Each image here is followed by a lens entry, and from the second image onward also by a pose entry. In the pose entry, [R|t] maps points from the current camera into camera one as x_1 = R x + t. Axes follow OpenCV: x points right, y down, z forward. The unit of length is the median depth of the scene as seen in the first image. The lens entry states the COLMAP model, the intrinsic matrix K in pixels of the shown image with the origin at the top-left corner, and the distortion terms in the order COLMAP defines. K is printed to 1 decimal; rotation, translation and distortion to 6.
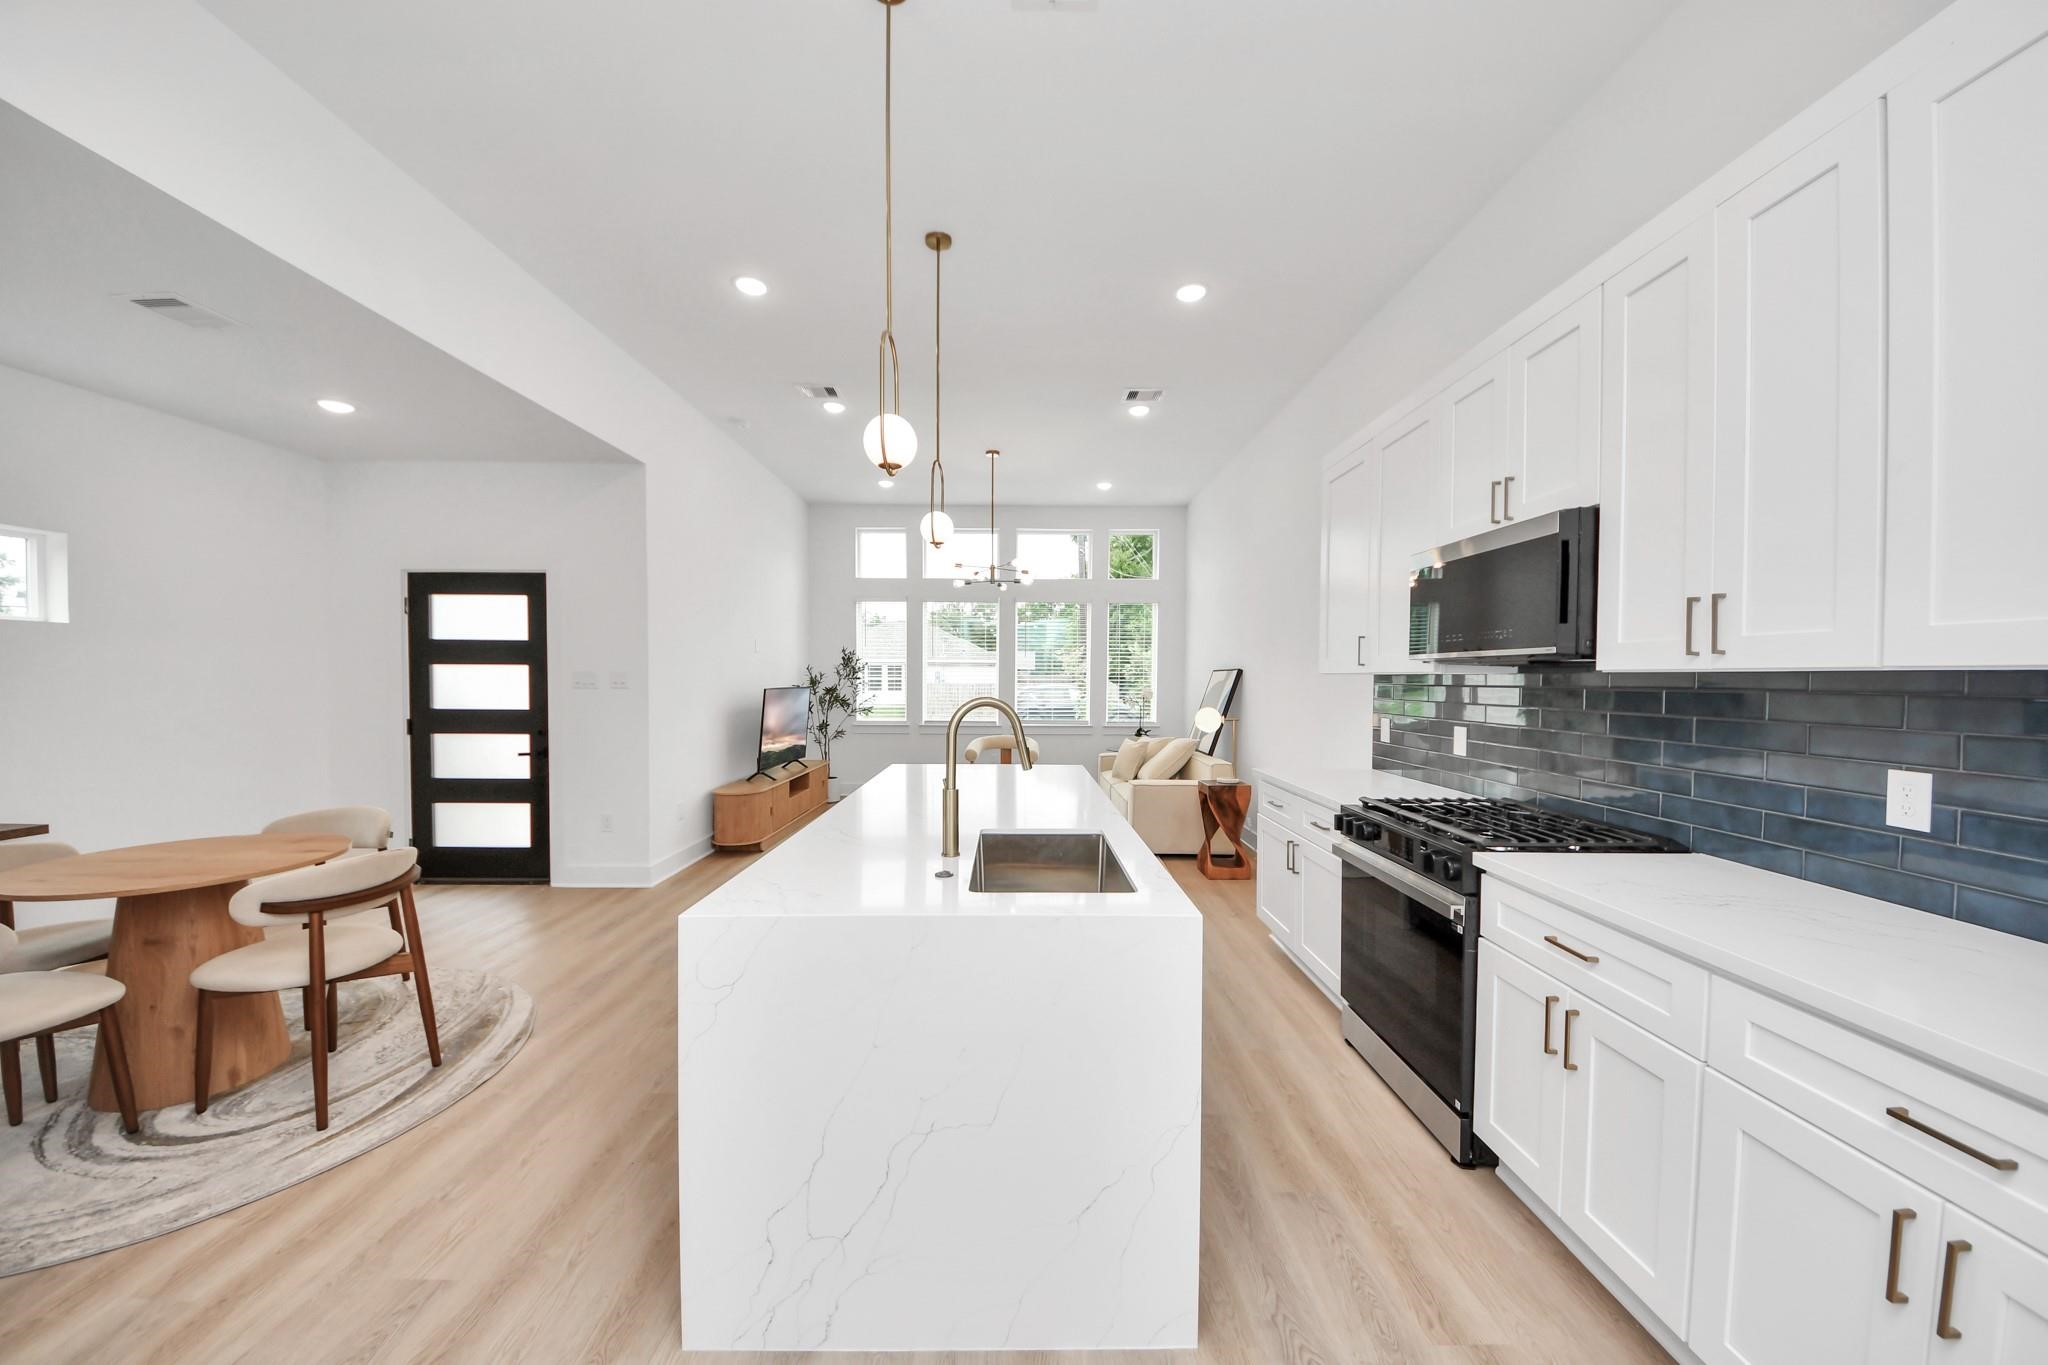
lens RADIAL K [[722.2, 0, 1027.6], [0, 722.2, 696.2], [0, 0, 1]] dist [0.020262, -0.014329]
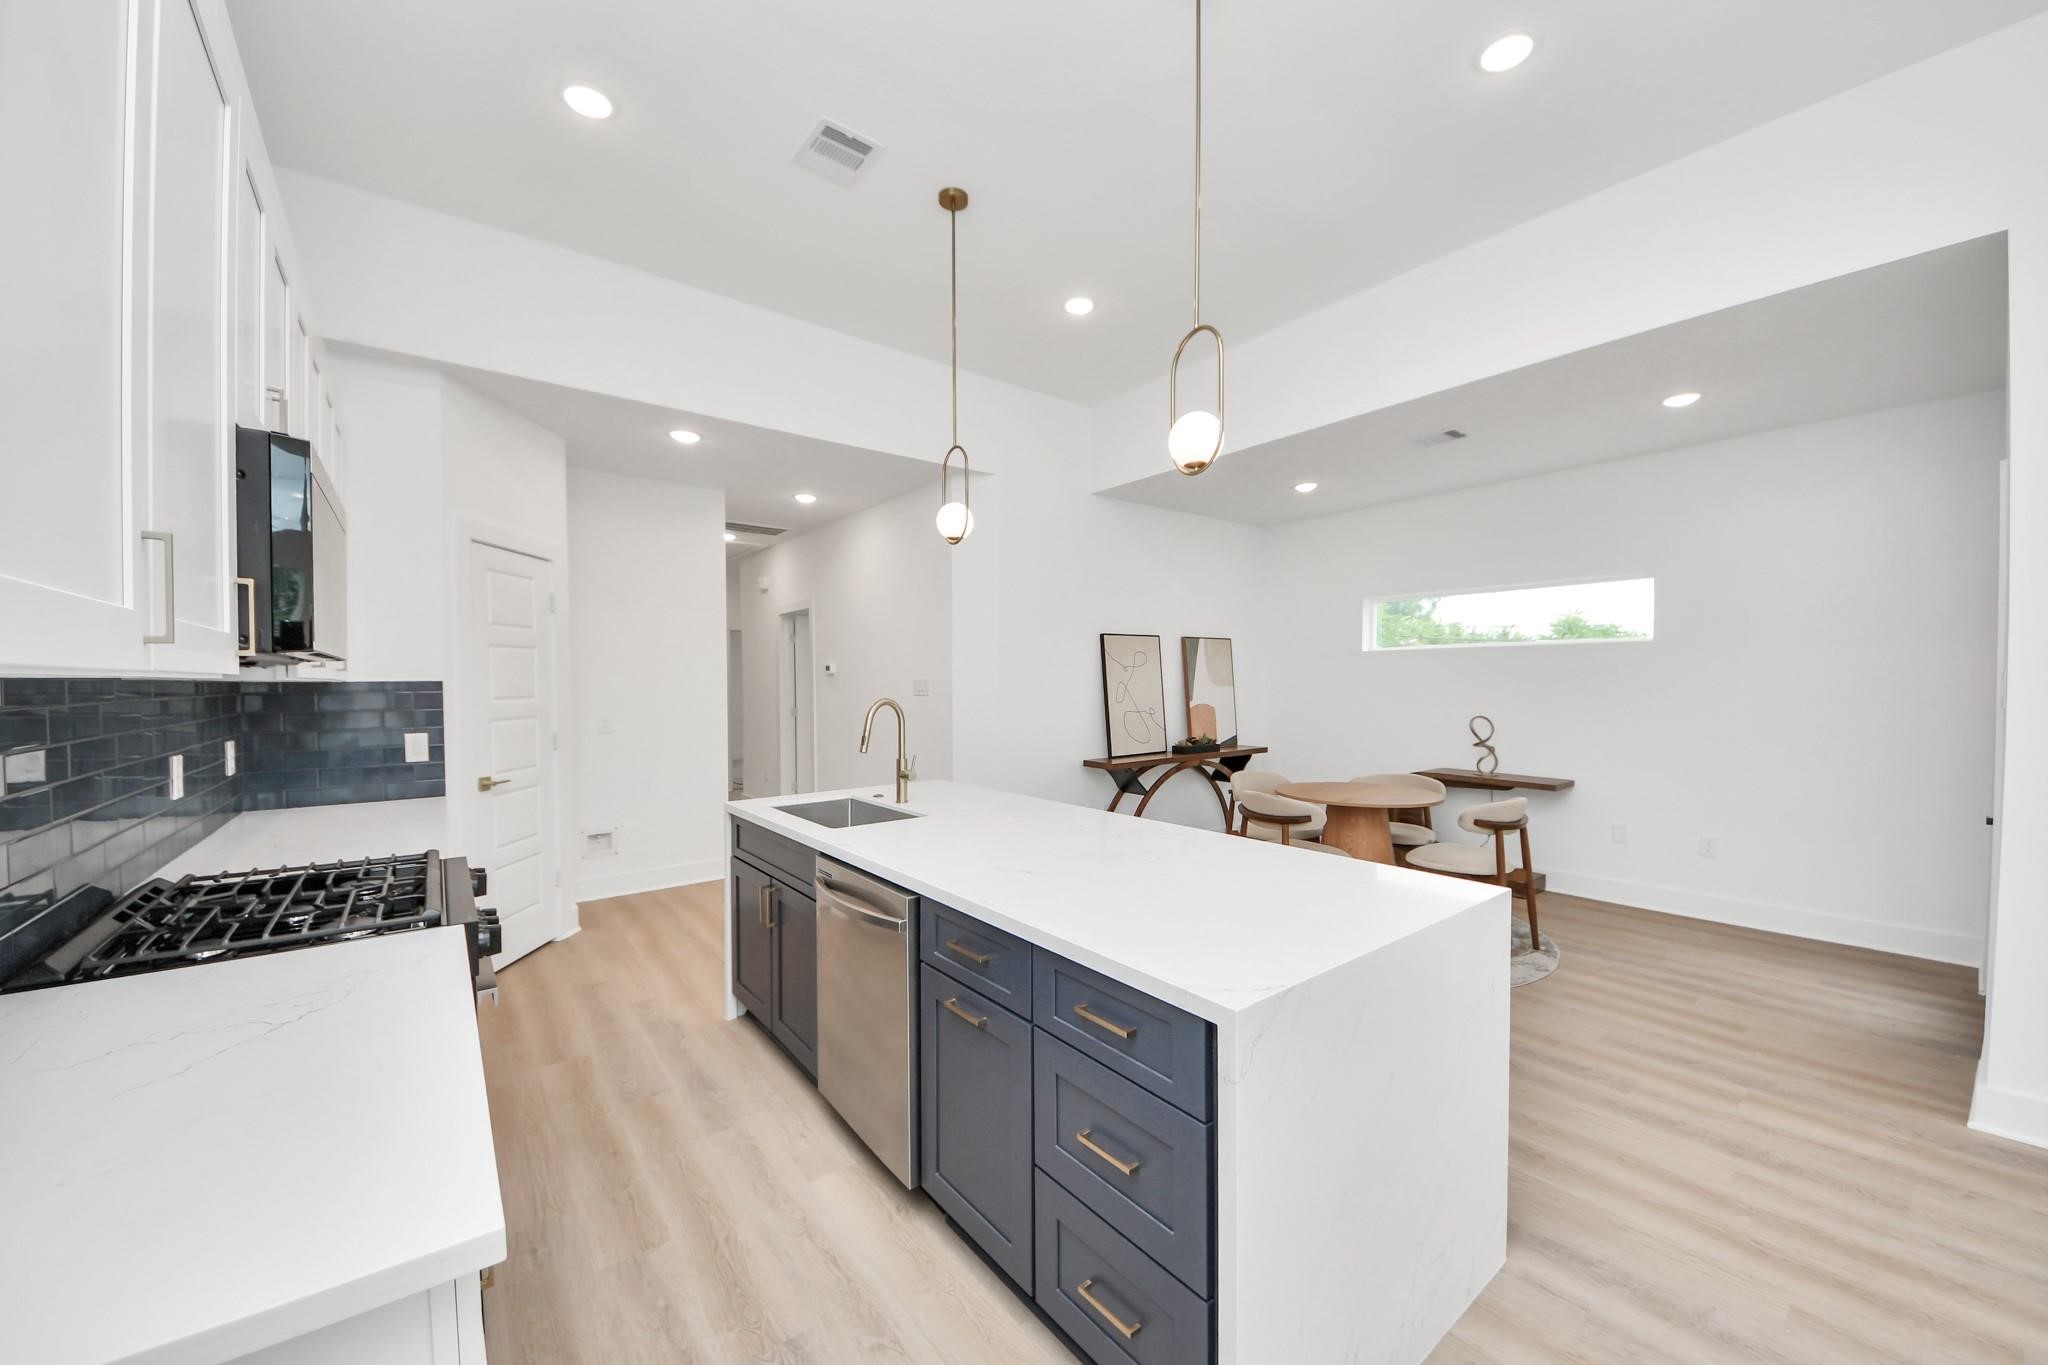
lens RADIAL K [[751.1, 0, 1033.3], [0, 751.1, 699.1], [0, 0, 1]] dist [0.032400, -0.016562]
pose [[-0.795232, 0.013798, -0.606148, 0.536270], [-0.015747, 0.998934, 0.043398, -0.057191], [0.606101, 0.044057, -0.794167, 2.043344]]
